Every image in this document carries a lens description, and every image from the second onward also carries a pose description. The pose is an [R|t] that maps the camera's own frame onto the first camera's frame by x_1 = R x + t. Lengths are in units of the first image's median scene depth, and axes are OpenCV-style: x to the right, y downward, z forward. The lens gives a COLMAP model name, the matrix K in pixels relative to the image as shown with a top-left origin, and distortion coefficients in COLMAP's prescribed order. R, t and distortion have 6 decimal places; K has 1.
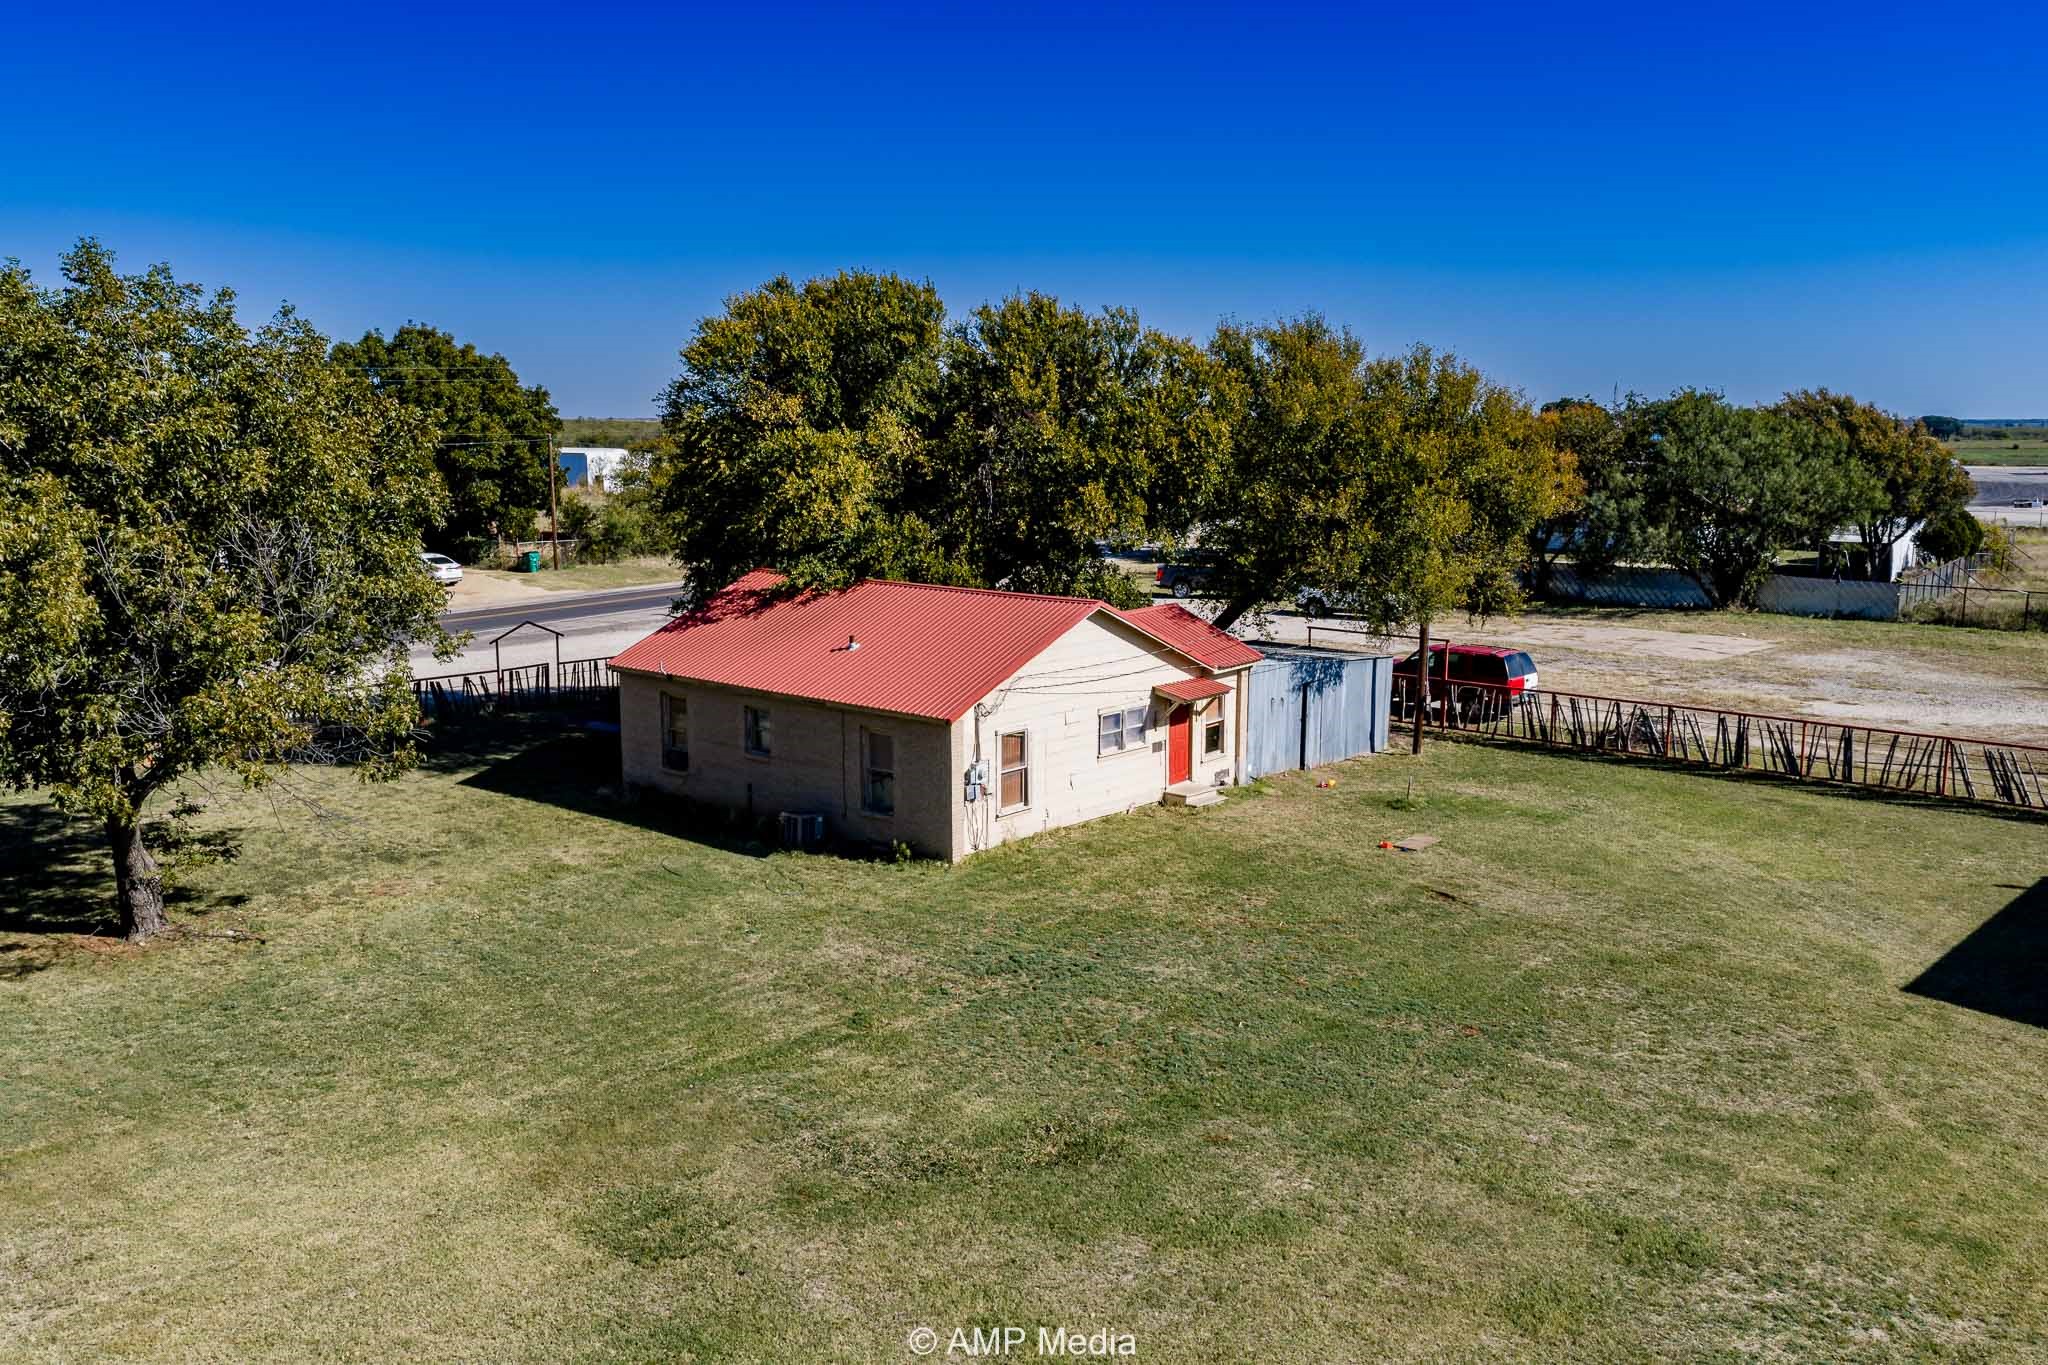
lens RADIAL K [[1678.3, 0, 1017.7], [0, 1678.3, 682.0], [0, 0, 1]] dist [0.075562, -0.060311]
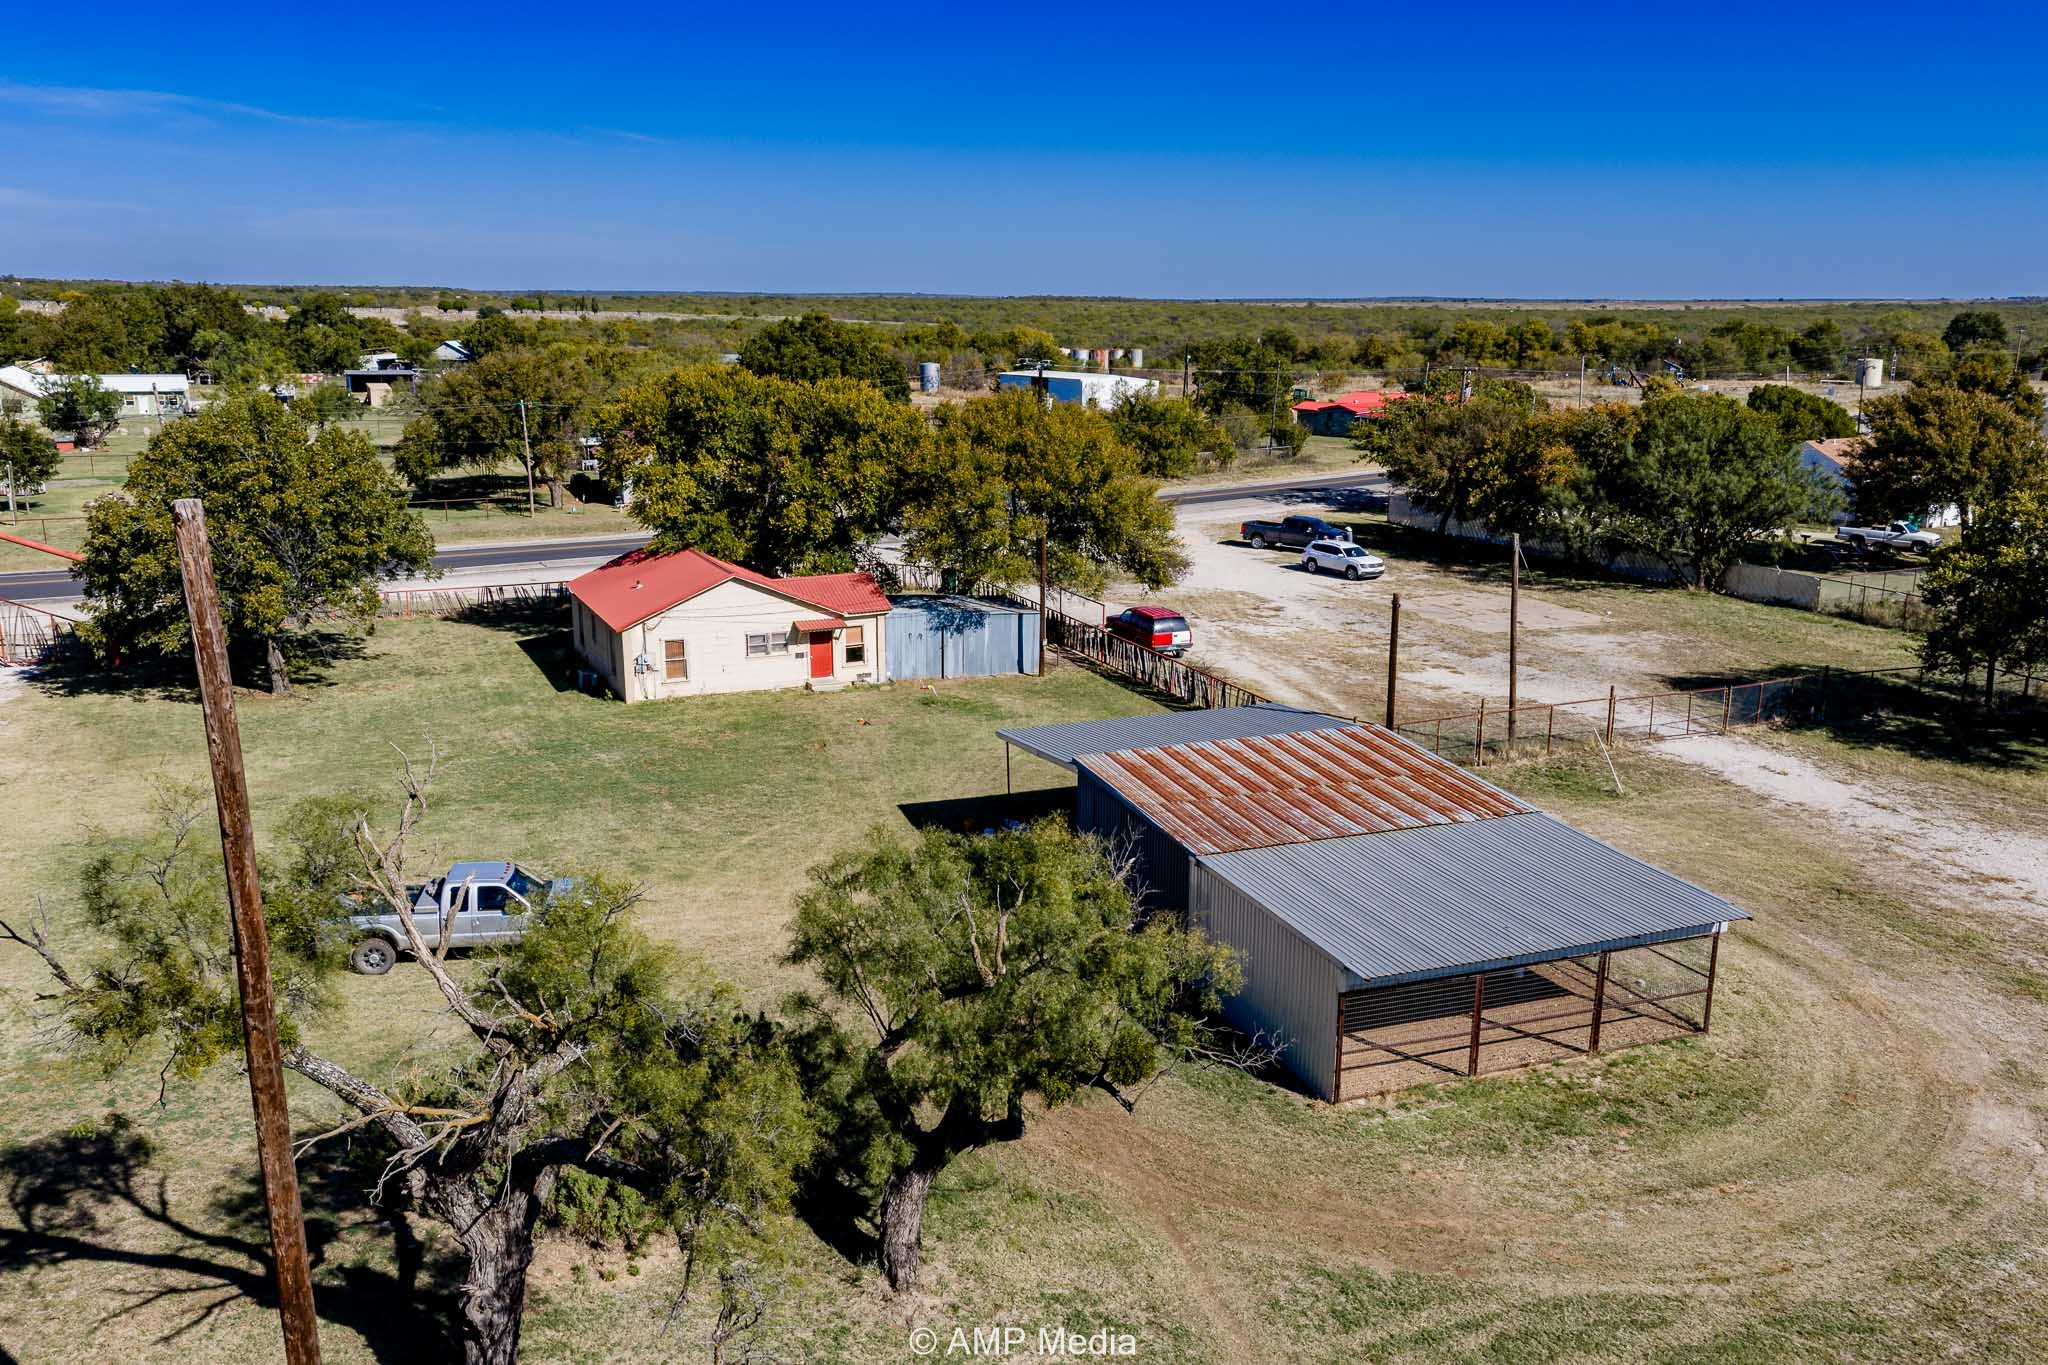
lens RADIAL K [[1678.3, 0, 1017.7], [0, 1678.3, 682.0], [0, 0, 1]] dist [0.075562, -0.060311]
pose [[0.907187, 0.095971, -0.409635, 1.072176], [-0.067441, 0.994217, 0.083574, -0.102040], [0.415287, -0.048191, 0.908413, -0.538912]]
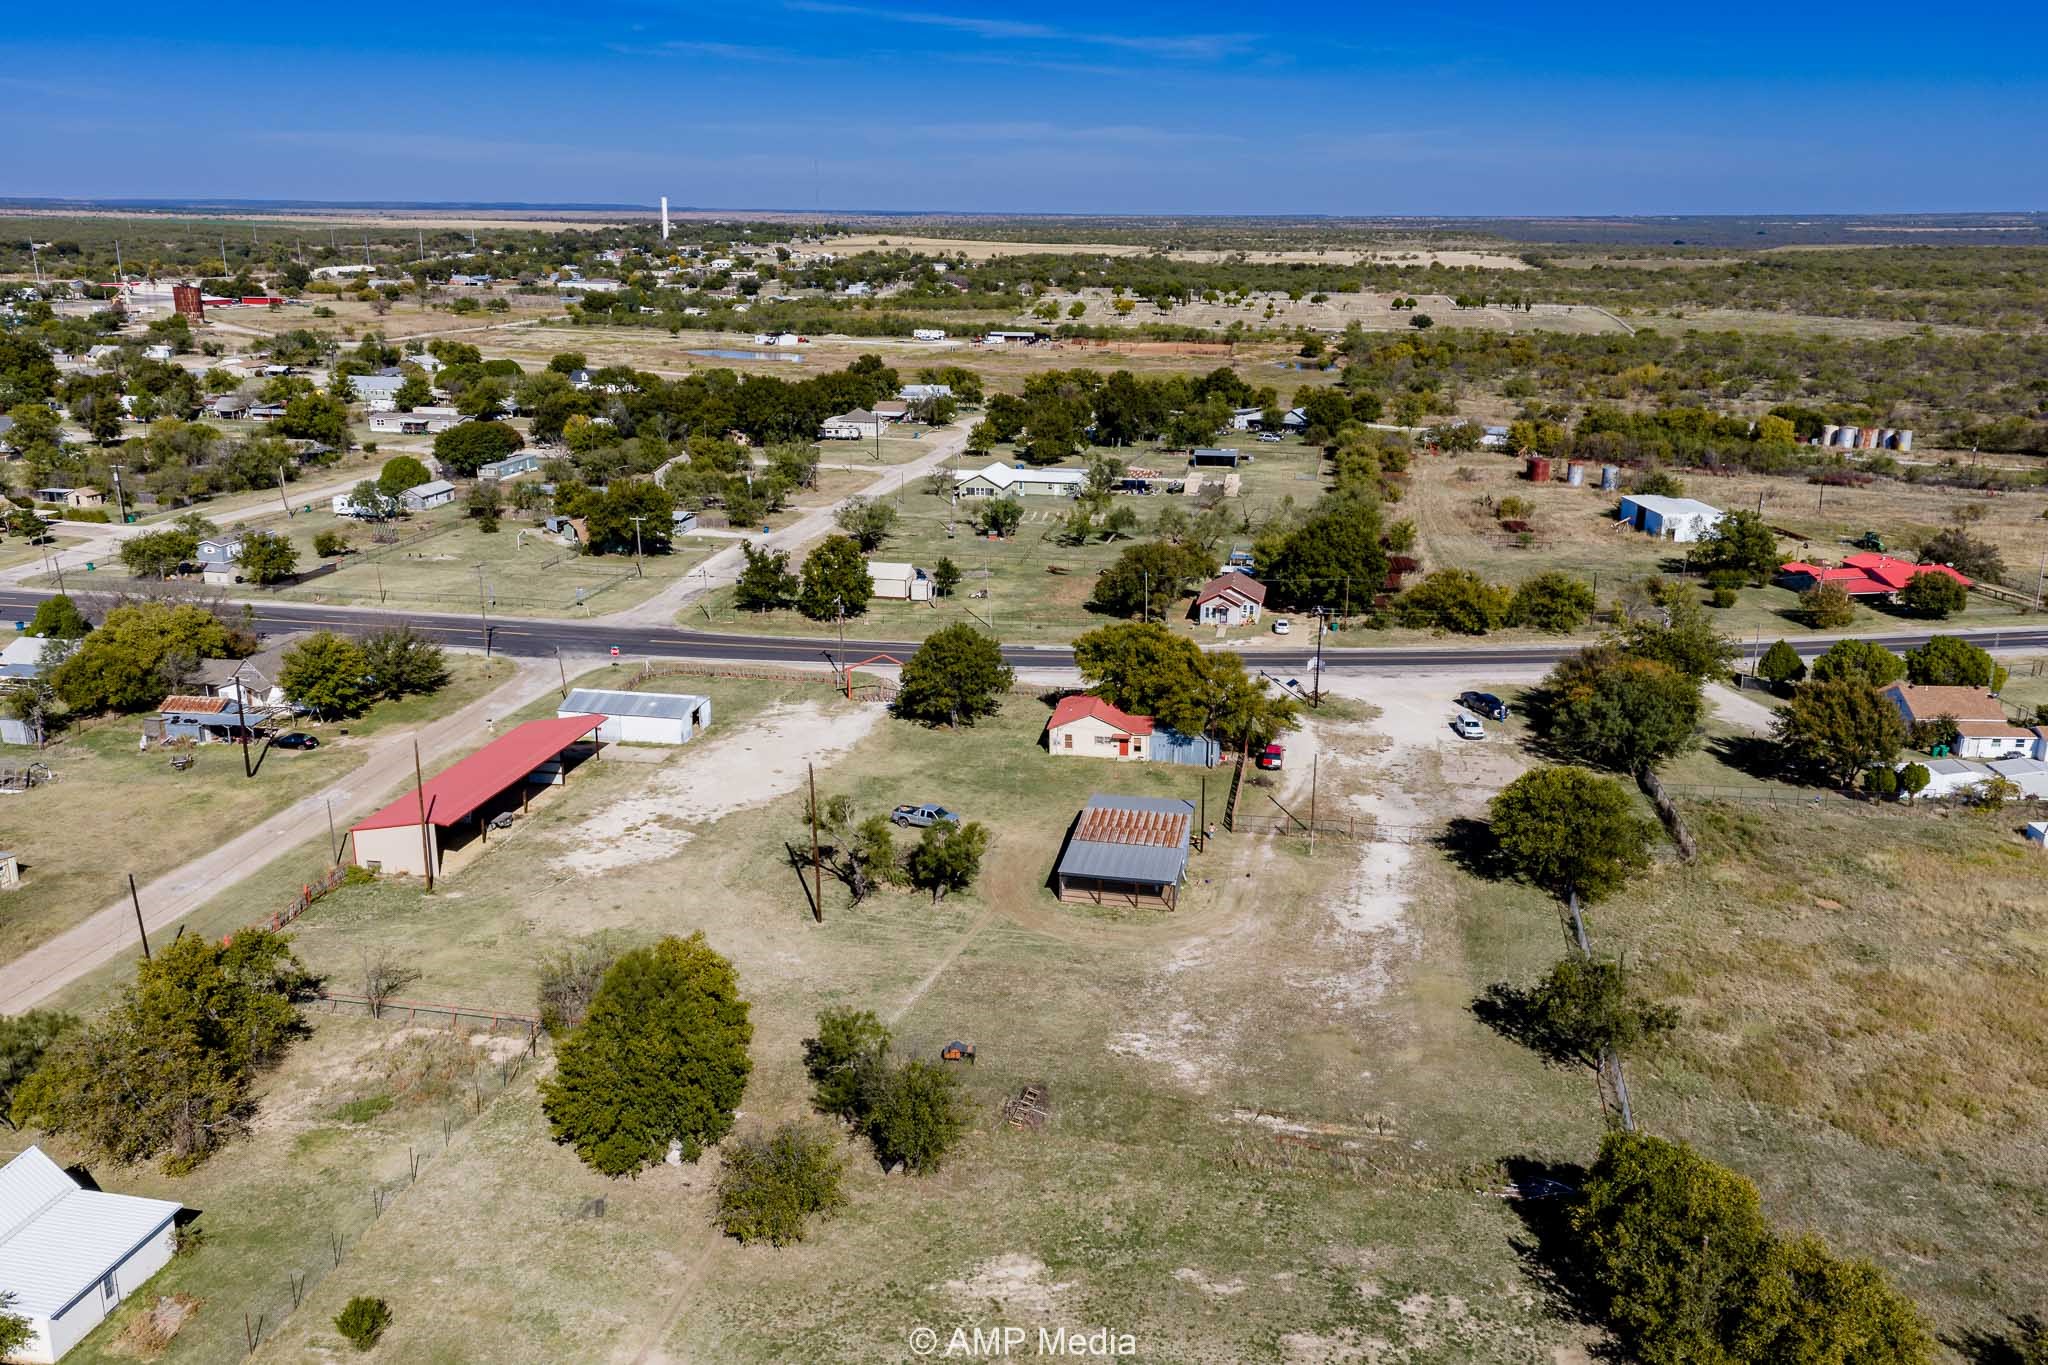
lens RADIAL K [[1678.3, 0, 1017.7], [0, 1678.3, 682.0], [0, 0, 1]] dist [0.075562, -0.060311]
pose [[0.522520, 0.230450, -0.820893, 3.910851], [-0.135104, 0.972996, 0.187152, -1.018673], [0.841855, 0.013116, 0.539545, -1.826981]]
